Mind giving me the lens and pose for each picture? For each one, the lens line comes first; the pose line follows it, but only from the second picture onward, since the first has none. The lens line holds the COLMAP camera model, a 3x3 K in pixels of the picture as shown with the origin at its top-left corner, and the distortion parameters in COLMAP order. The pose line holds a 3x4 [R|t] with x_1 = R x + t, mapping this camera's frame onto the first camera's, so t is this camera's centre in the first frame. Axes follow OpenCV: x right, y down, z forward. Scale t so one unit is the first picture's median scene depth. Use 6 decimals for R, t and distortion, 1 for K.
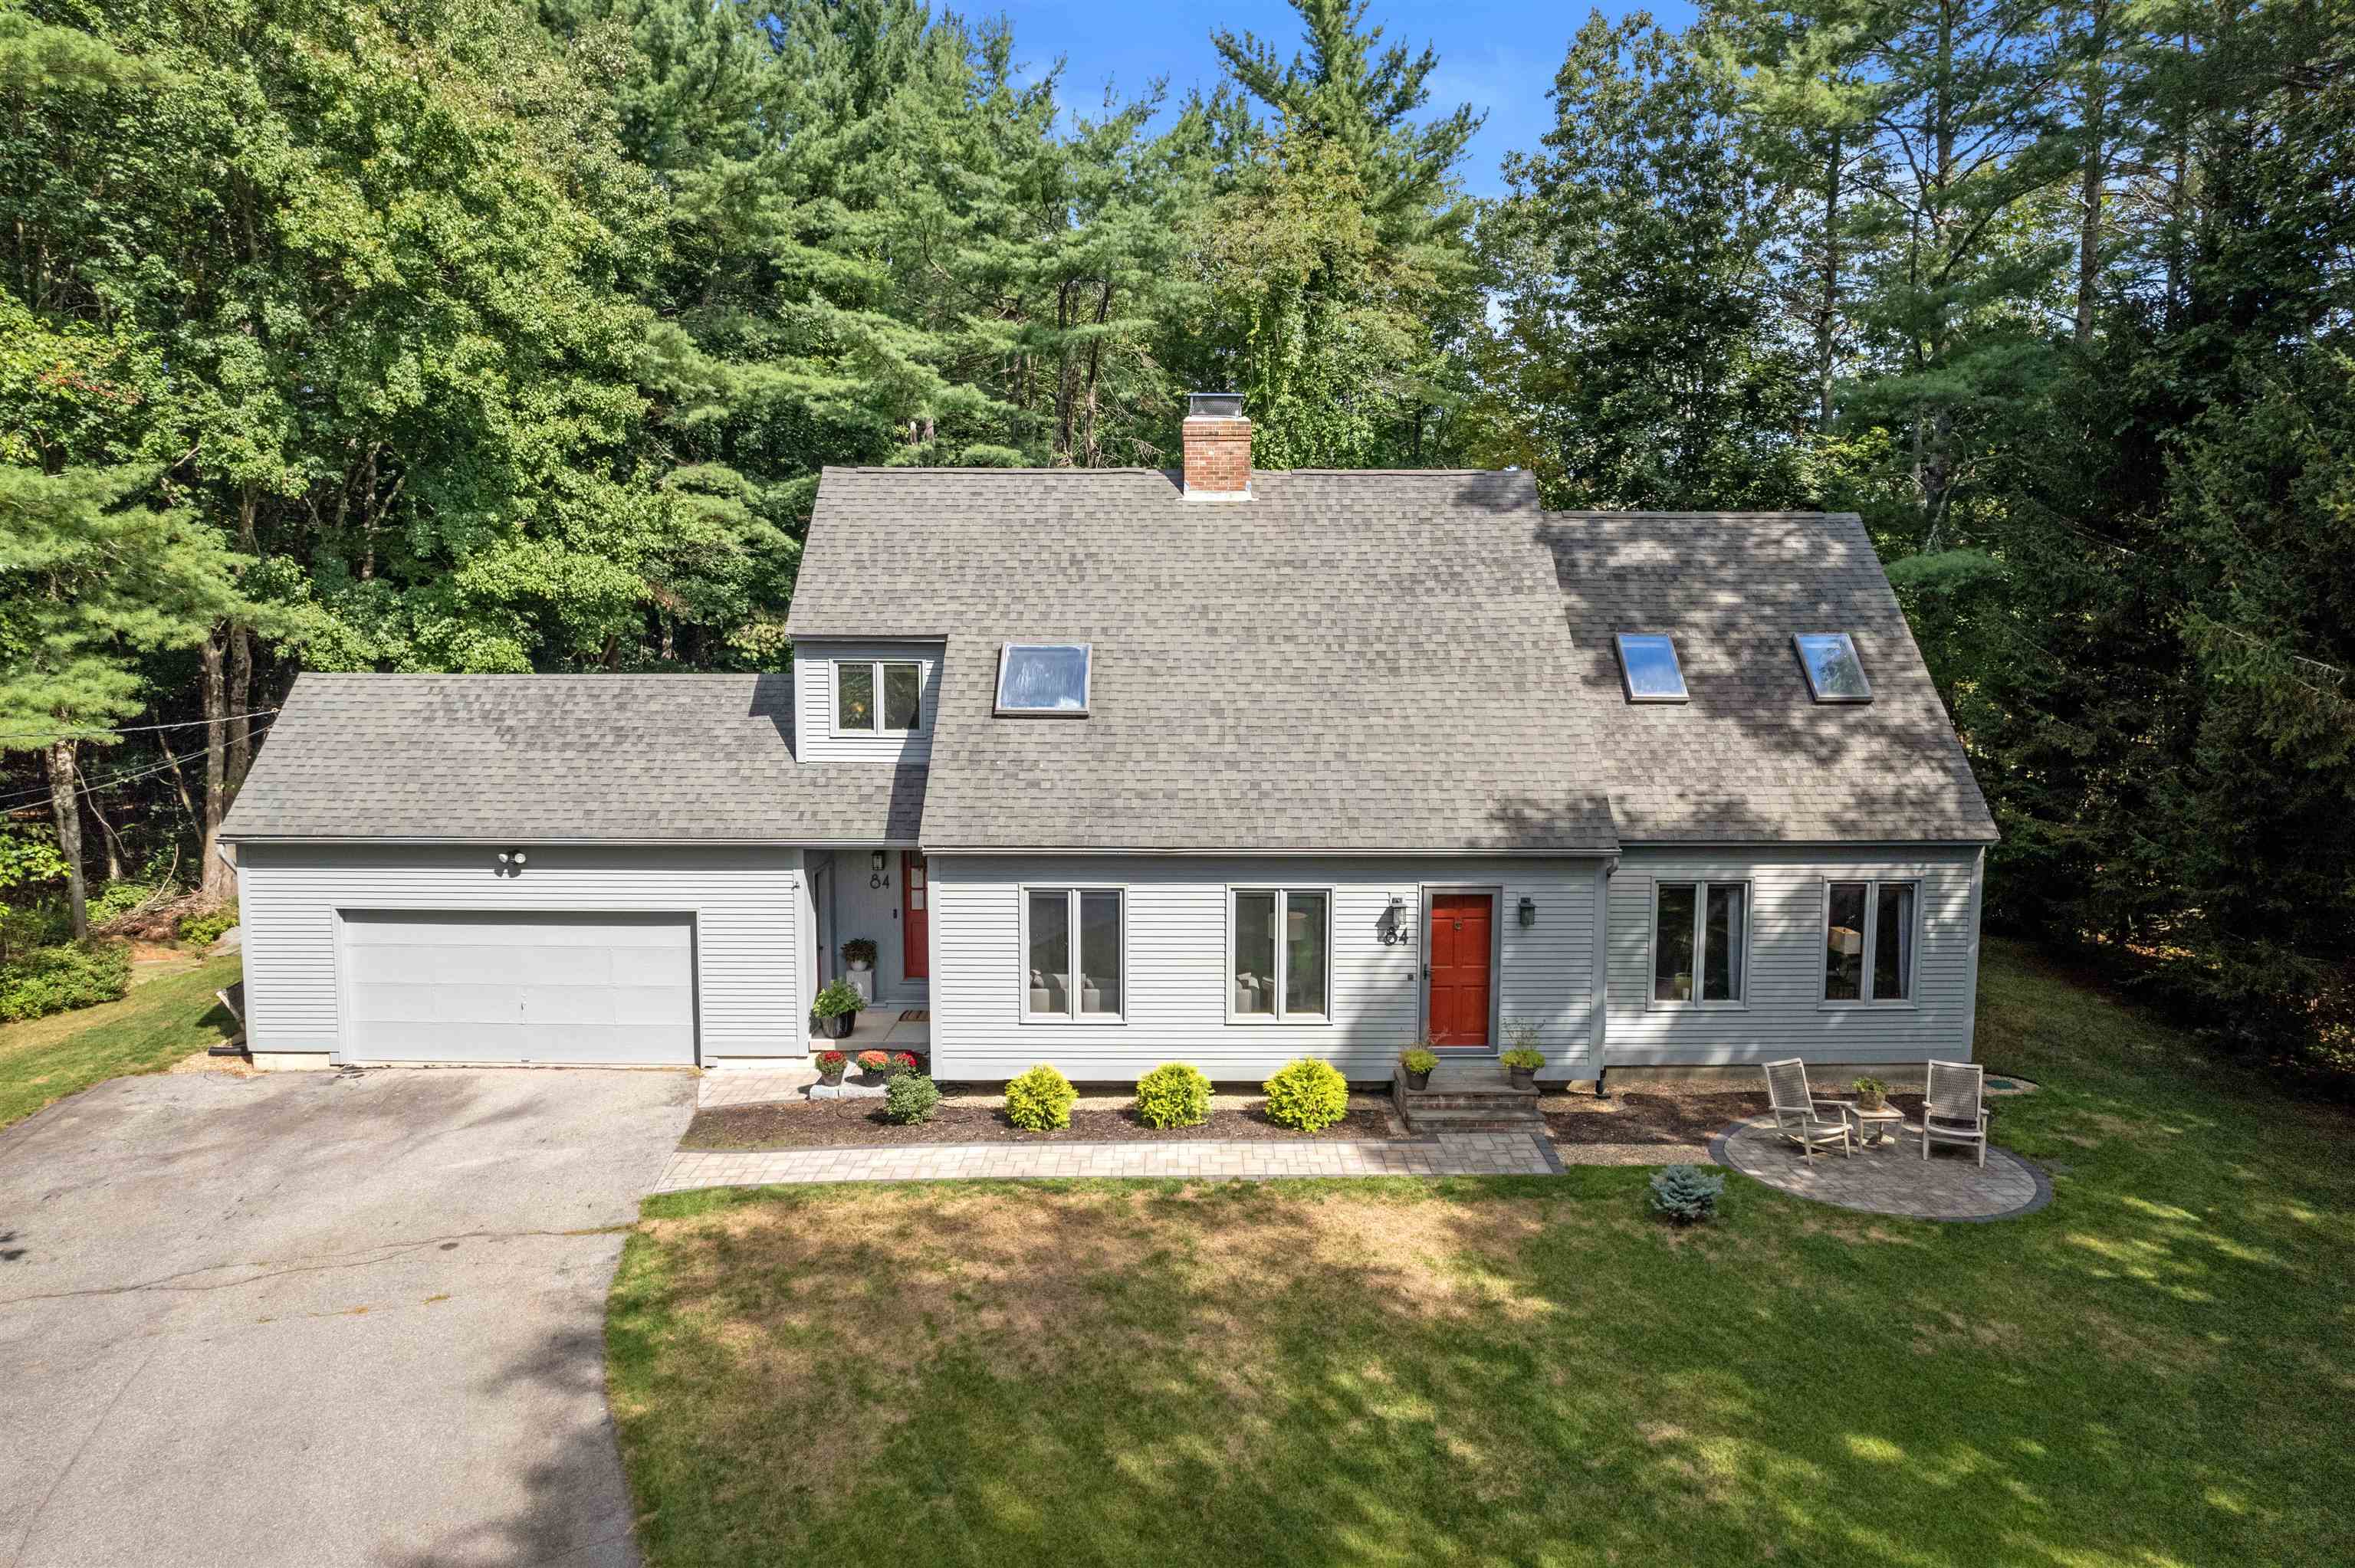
lens RADIAL K [[1507.4, 0, 1182.5], [0, 1507.4, 781.7], [0, 0, 1]] dist [-0.078553, 0.070142]
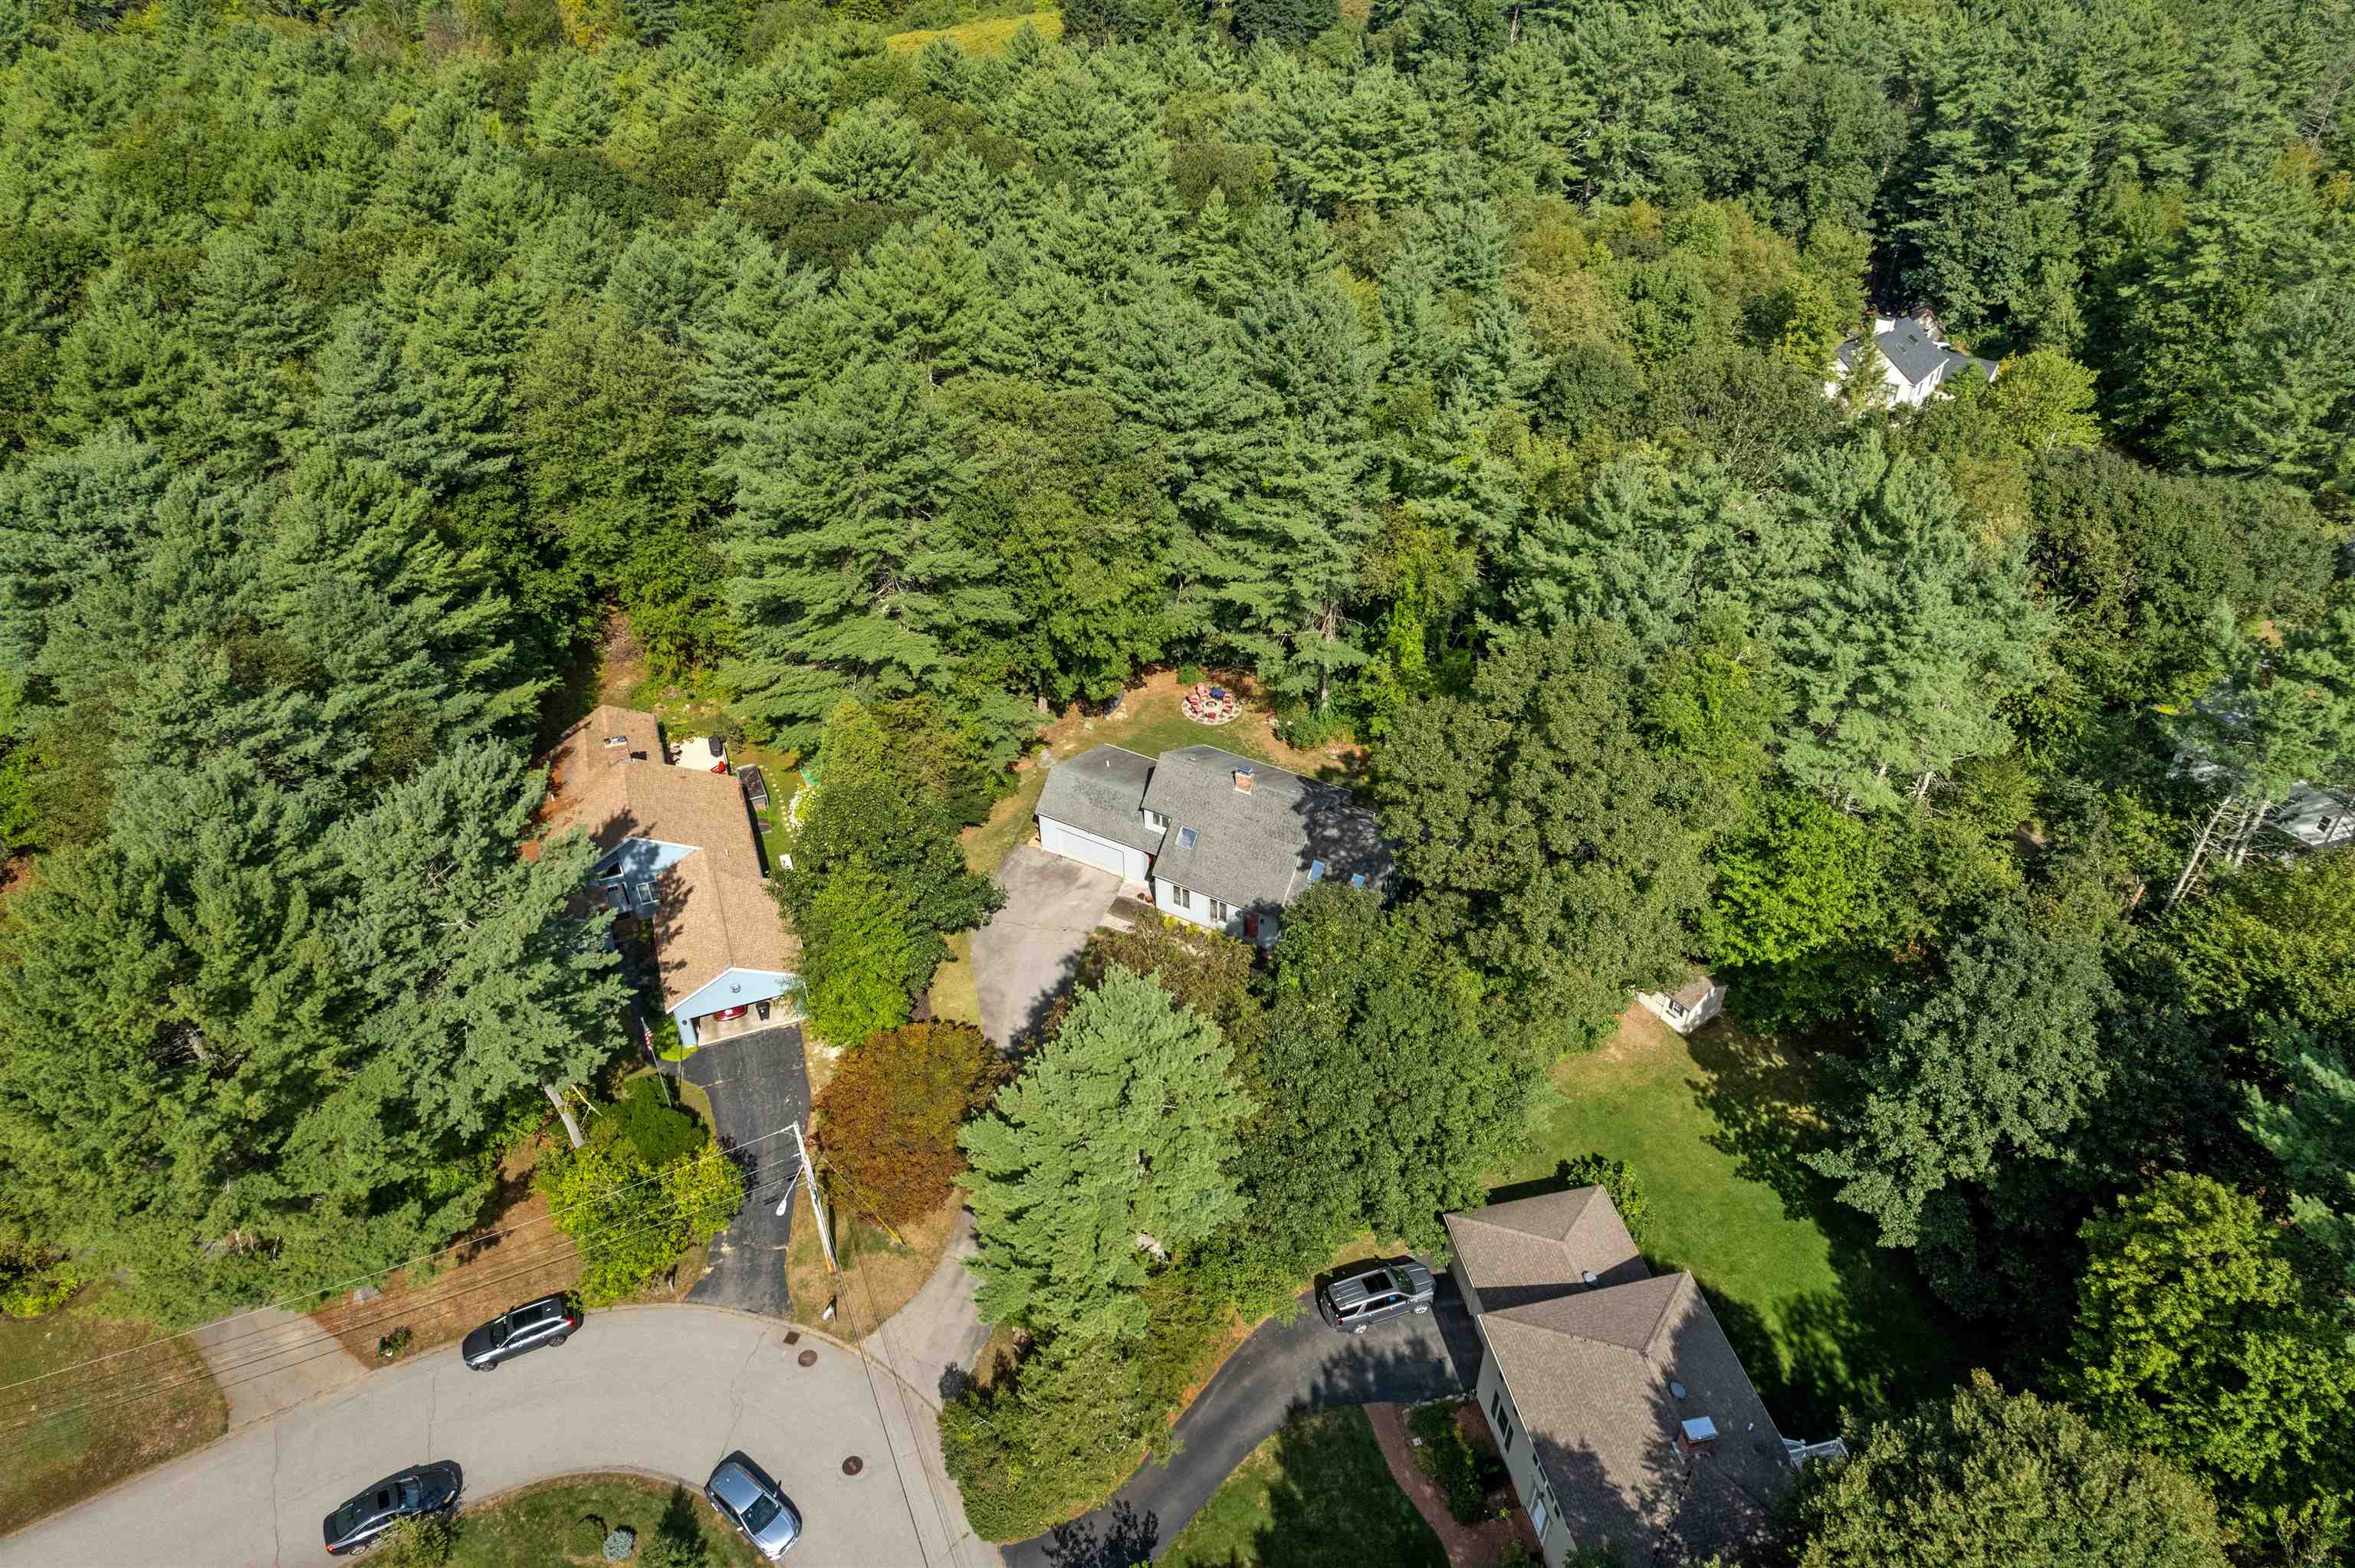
lens RADIAL K [[1507.4, 0, 1182.5], [0, 1507.4, 781.7], [0, 0, 1]] dist [-0.078553, 0.070142]
pose [[0.862764, 0.290513, -0.413811, 1.853084], [-0.035806, 0.851497, 0.523135, -2.769005], [0.504337, -0.436525, 0.745044, -2.493365]]
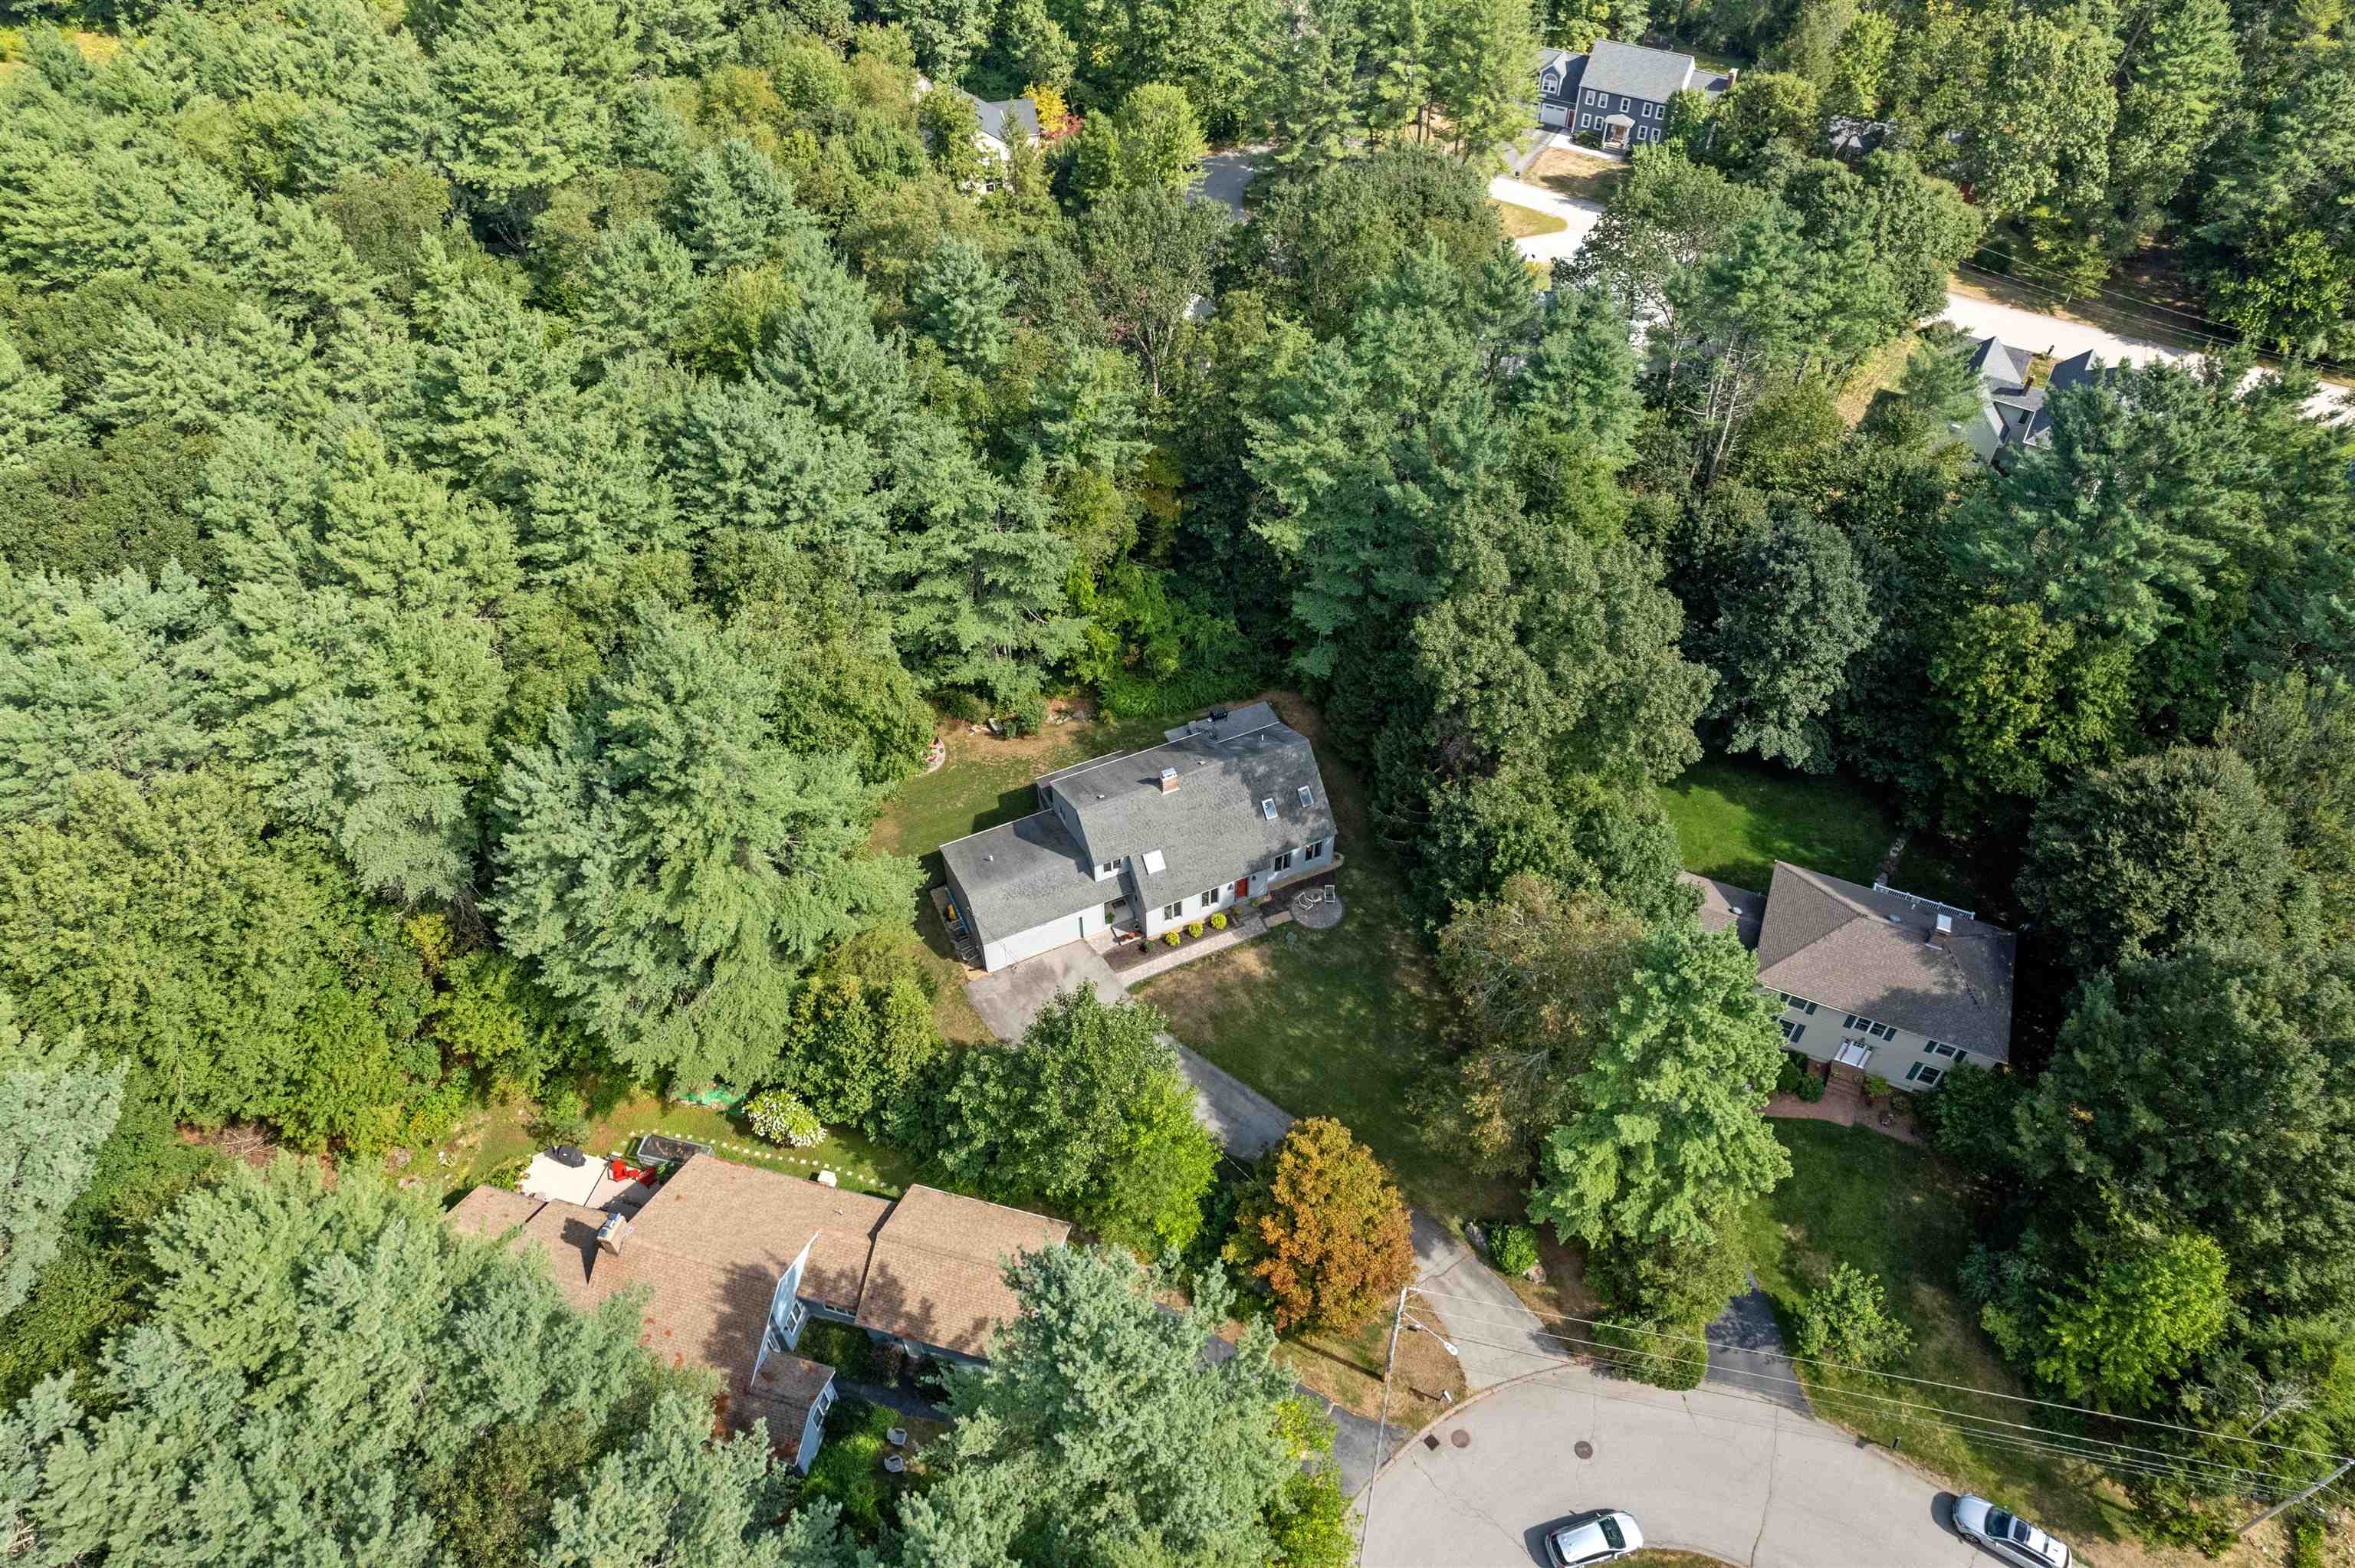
lens RADIAL K [[1507.4, 0, 1182.5], [0, 1507.4, 781.7], [0, 0, 1]] dist [-0.078553, 0.070142]
pose [[0.912411, -0.301540, 0.276731, -1.295254], [0.043950, 0.744427, 0.666256, -3.535534], [-0.406908, -0.595737, 0.692476, -2.226739]]
